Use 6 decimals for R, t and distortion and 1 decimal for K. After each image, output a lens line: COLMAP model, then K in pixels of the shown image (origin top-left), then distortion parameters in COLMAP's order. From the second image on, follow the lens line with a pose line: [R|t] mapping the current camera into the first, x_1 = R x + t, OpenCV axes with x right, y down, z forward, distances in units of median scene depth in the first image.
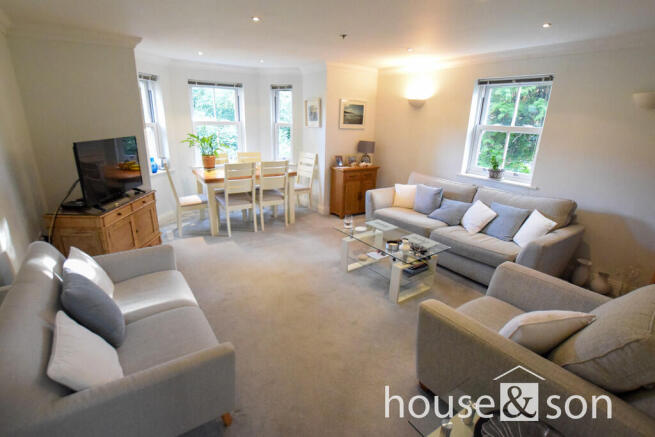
lens RADIAL K [[318.9, 0, 326.6], [0, 318.9, 219.7], [0, 0, 1]] dist [-0.015896, 0.002252]
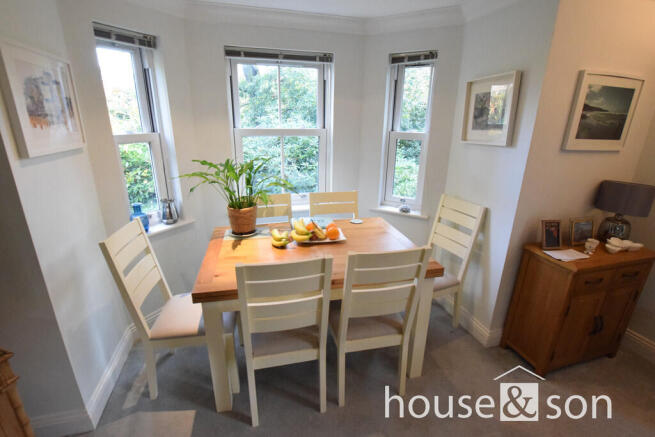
lens RADIAL K [[318.9, 0, 326.6], [0, 318.9, 219.7], [0, 0, 1]] dist [-0.015896, 0.002252]
pose [[0.950006, 0.087396, -0.299752, -0.104678], [-0.089069, 0.995992, 0.008106, -0.176052], [0.299259, 0.018998, 0.953983, 0.538022]]
